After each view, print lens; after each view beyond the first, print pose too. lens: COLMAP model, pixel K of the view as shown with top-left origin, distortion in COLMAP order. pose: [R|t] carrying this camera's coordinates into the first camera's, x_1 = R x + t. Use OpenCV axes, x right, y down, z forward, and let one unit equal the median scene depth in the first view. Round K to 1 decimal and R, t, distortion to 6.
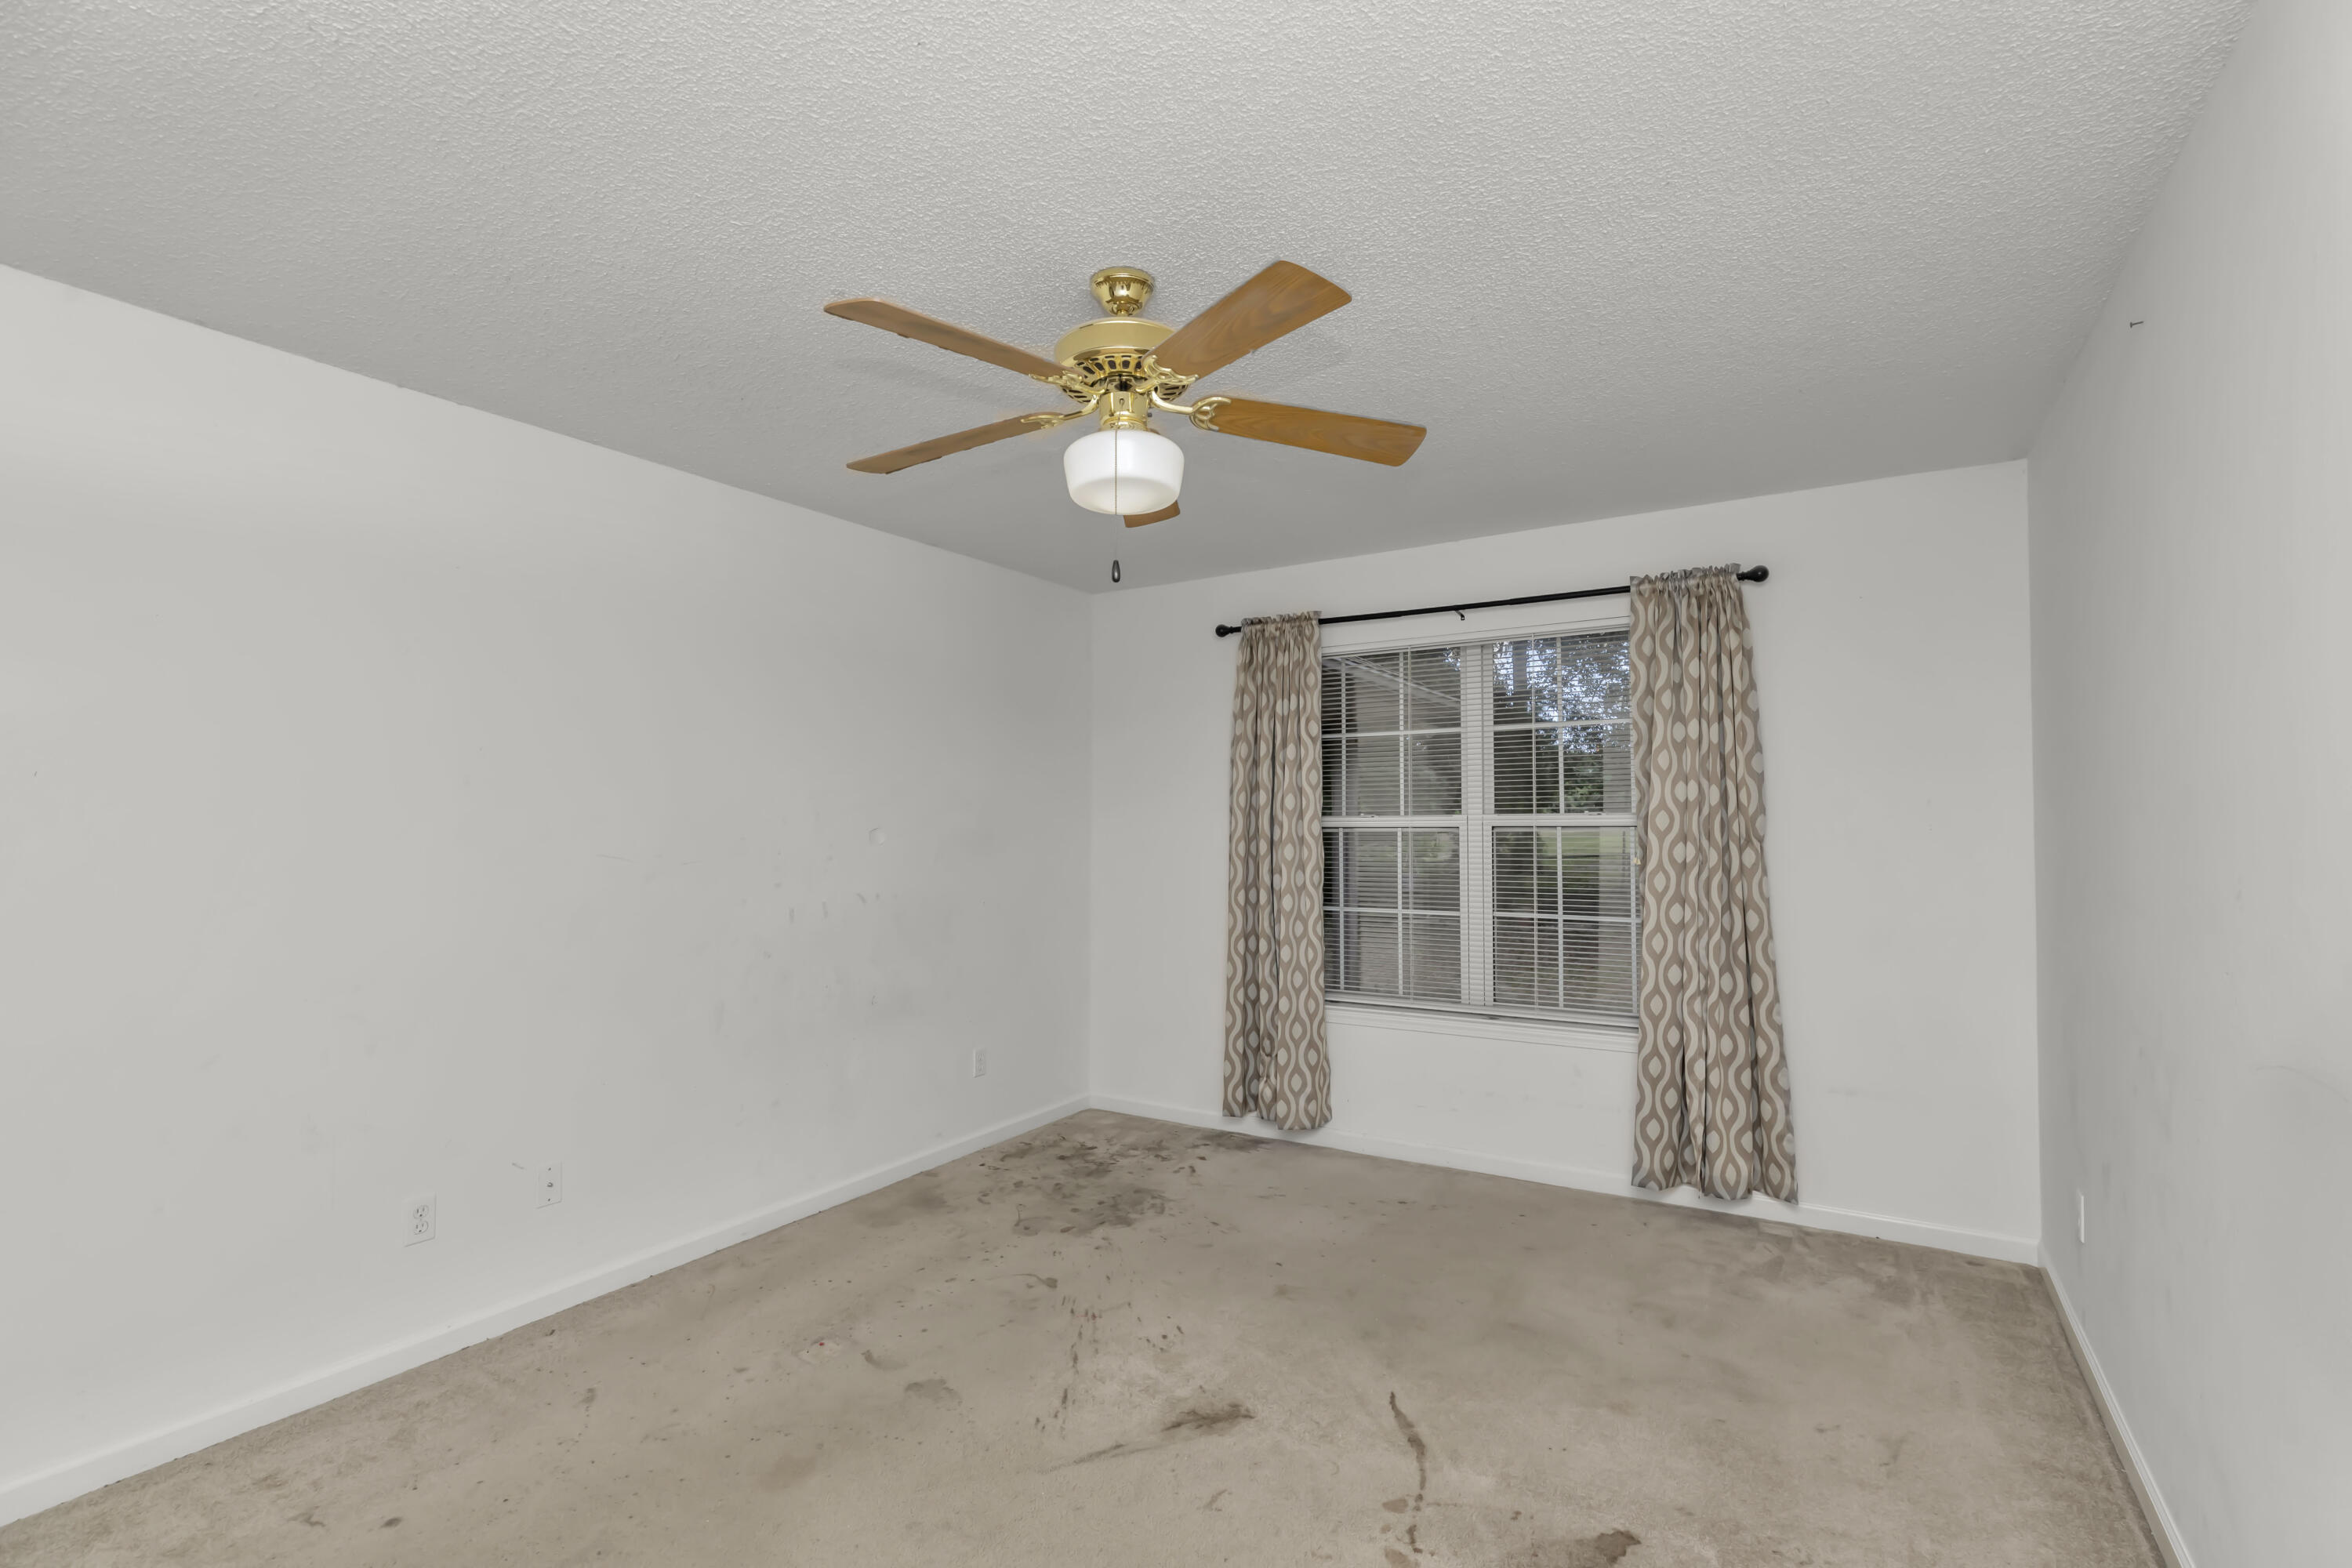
lens RADIAL K [[1070.6, 0, 1182.5], [0, 1070.6, 802.7], [0, 0, 1]] dist [0.003235, -0.000107]
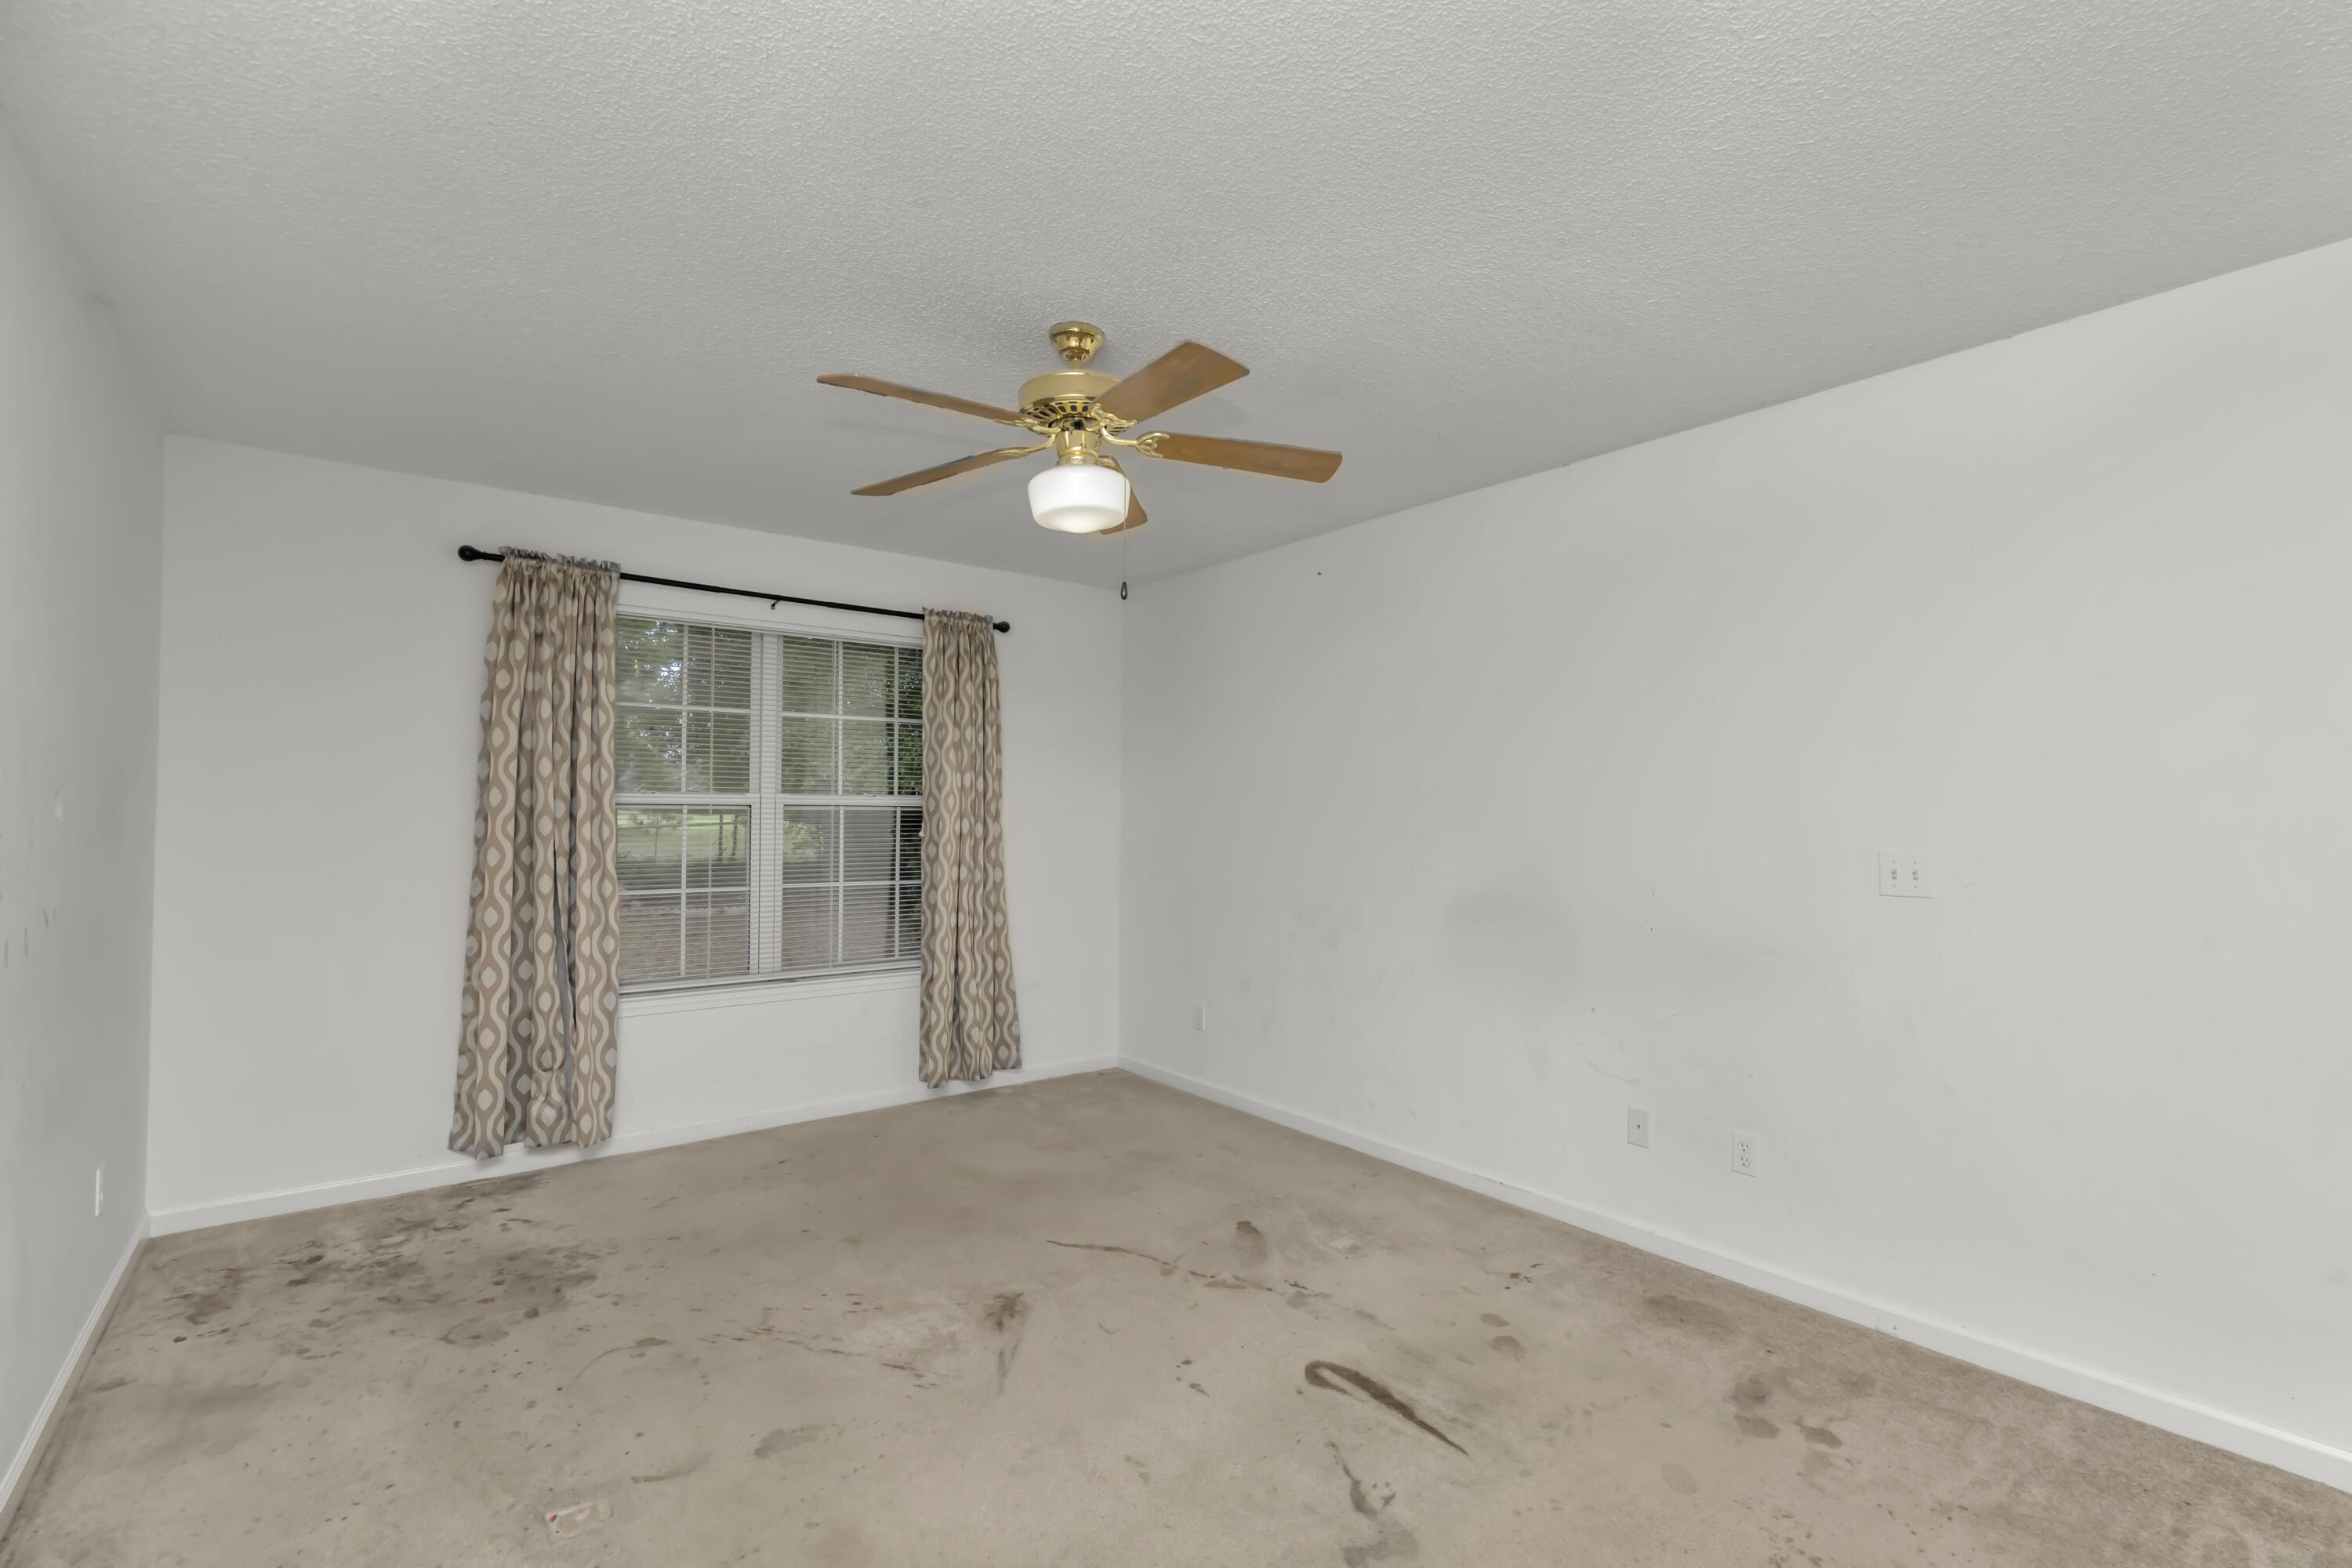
lens RADIAL K [[1070.6, 0, 1182.5], [0, 1070.6, 802.7], [0, 0, 1]] dist [0.003235, -0.000107]
pose [[0.339091, 0.016298, 0.940612, -0.643442], [-0.027447, 0.999596, -0.007426, 0.018454], [-0.940353, -0.023299, 0.339402, 0.279248]]
